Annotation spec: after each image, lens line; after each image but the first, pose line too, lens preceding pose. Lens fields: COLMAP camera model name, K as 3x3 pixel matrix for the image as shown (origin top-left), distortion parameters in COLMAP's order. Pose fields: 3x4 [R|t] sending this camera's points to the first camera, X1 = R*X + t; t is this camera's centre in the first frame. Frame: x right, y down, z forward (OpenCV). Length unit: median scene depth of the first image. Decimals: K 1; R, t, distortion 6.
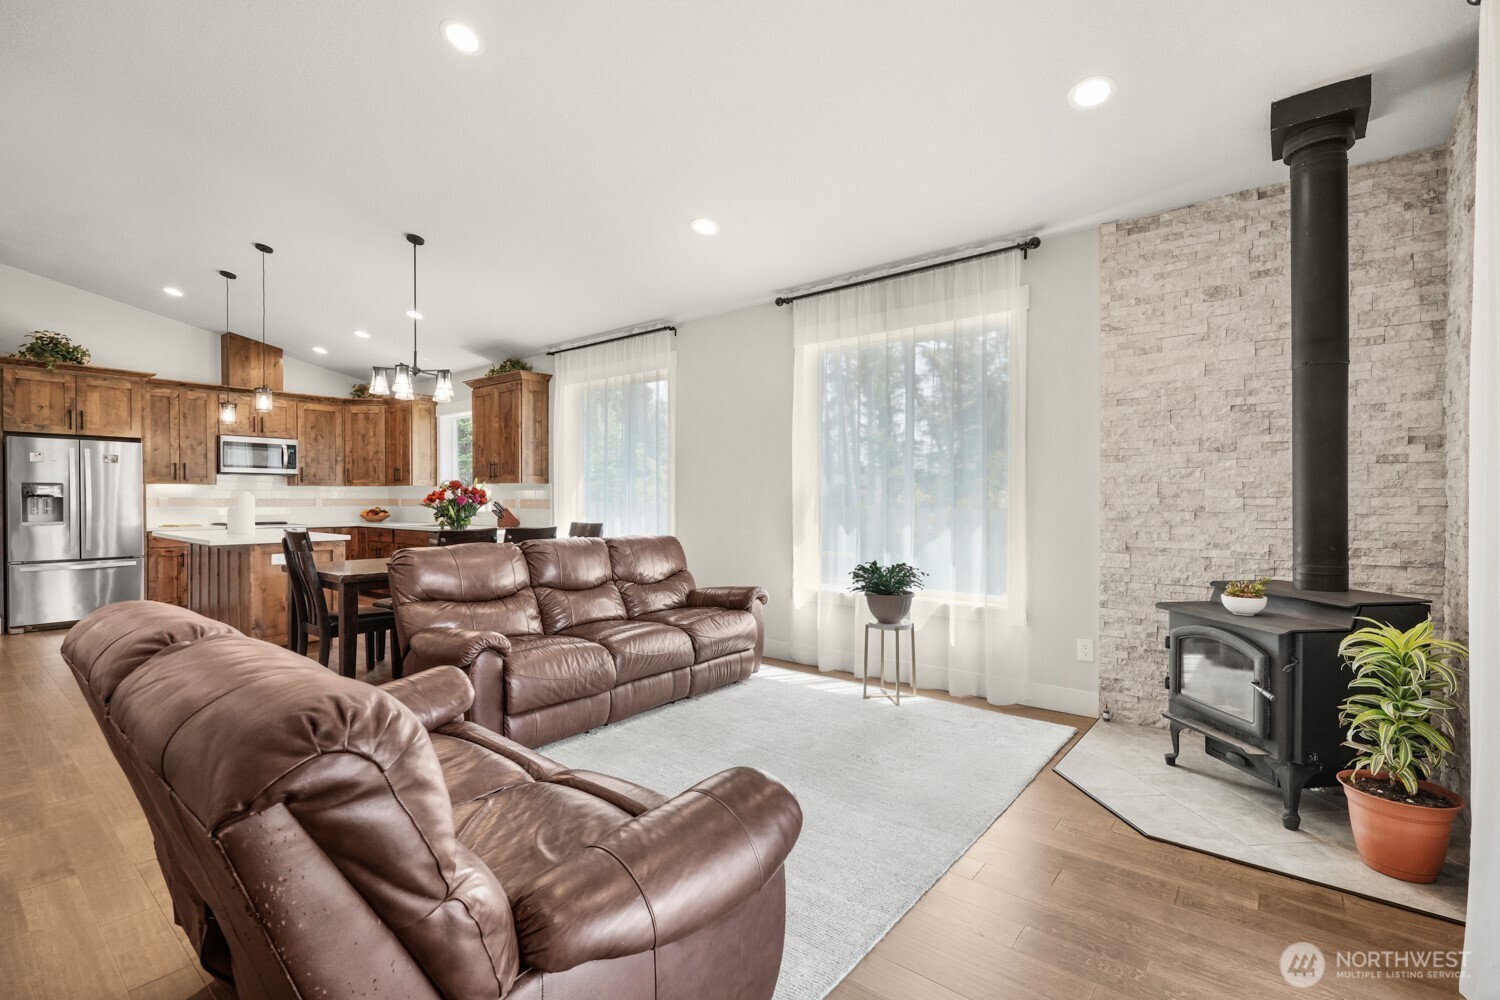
lens RADIAL K [[668.1, 0, 751.7], [0, 668.1, 504.3], [0, 0, 1]] dist [0.000233, -0.000133]
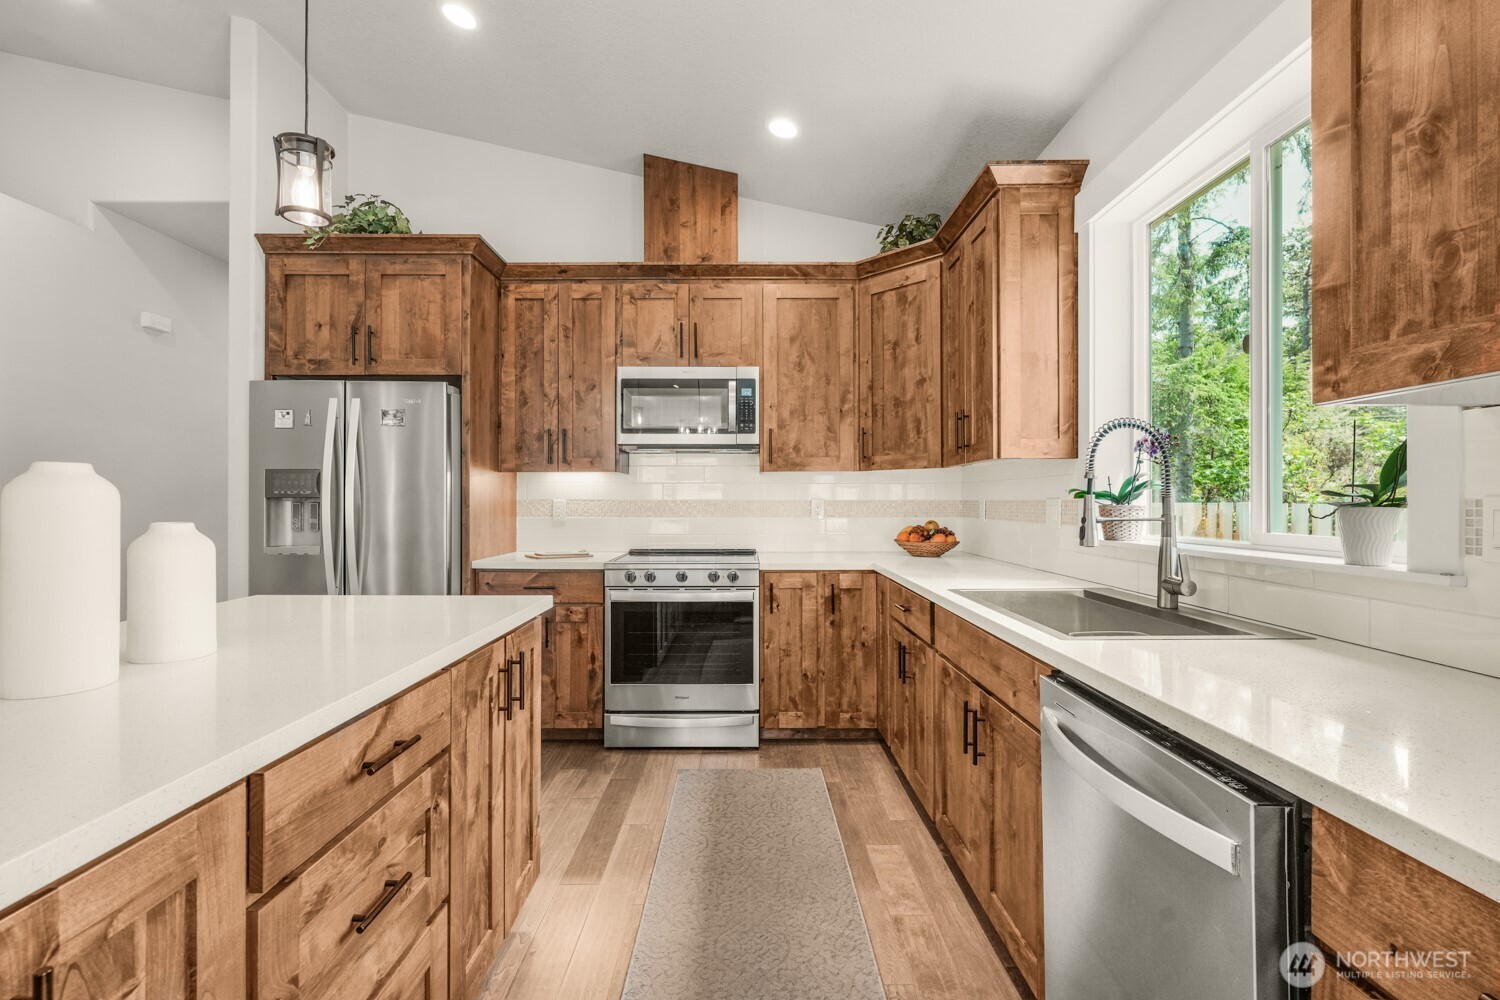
lens RADIAL K [[661.7, 0, 750.0], [0, 661.7, 500.0], [0, 0, 1]] dist [0.001583, -0.000295]
pose [[0.630467, -0.002923, -0.776210, -0.425806], [-0.005404, 0.999952, -0.008156, -0.006154], [0.776197, 0.009337, 0.630421, 0.890792]]
